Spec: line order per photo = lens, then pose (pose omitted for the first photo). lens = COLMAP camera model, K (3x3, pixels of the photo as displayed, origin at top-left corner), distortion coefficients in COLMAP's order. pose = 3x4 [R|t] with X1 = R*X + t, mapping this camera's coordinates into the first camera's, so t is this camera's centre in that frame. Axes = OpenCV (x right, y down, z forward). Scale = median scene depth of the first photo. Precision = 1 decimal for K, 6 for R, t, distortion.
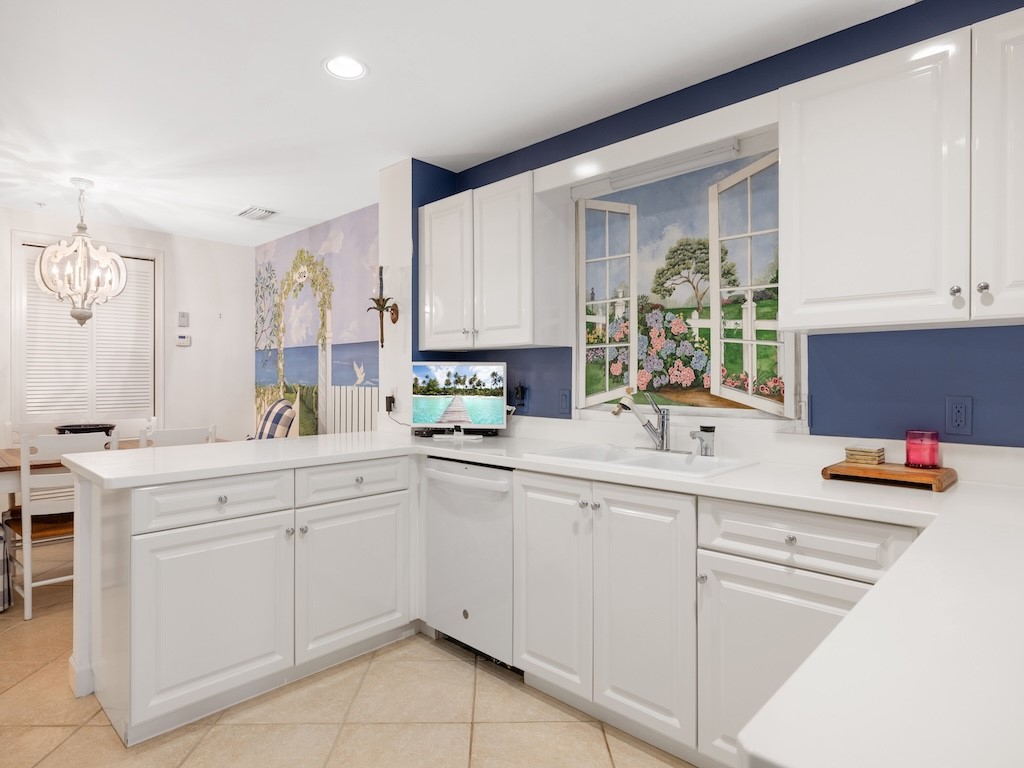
lens RADIAL K [[576.0, 0, 510.3], [0, 576.0, 377.6], [0, 0, 1]] dist [0.001984, 0.000937]
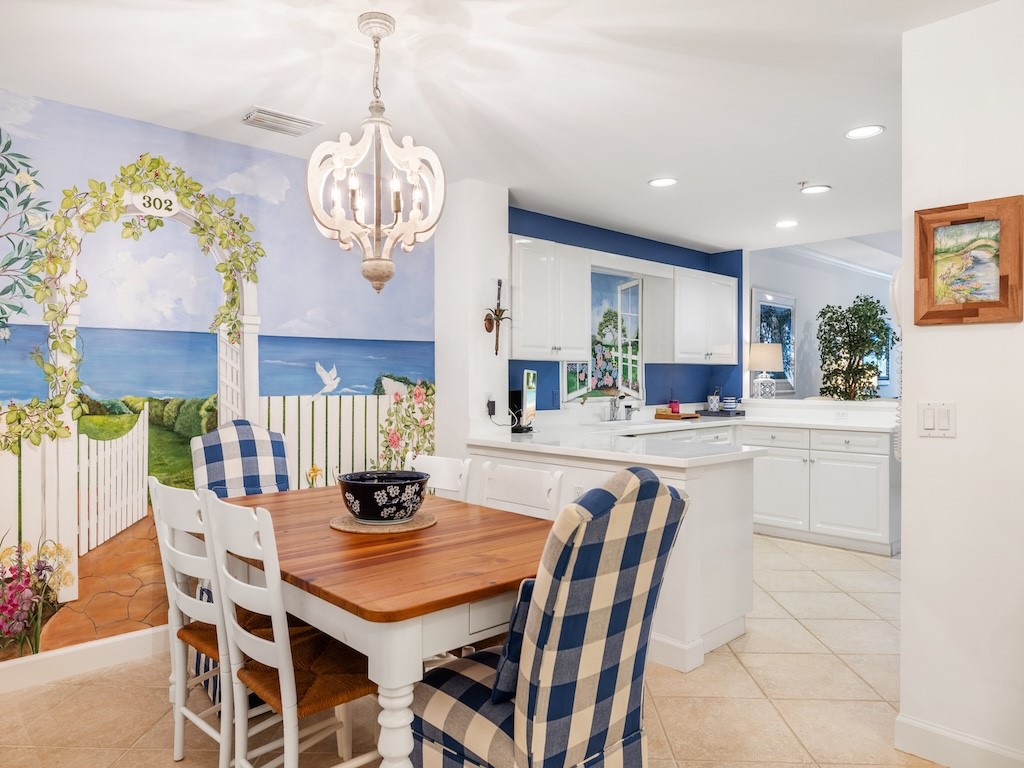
lens RADIAL K [[672.8, 0, 511.4], [0, 672.8, 384.0], [0, 0, 1]] dist [-0.002546, 0.000341]
pose [[0.060680, -0.005474, 0.998142, -1.811943], [0.005100, 0.999974, 0.005174, -0.005159], [-0.998144, 0.004776, 0.060706, 1.113887]]
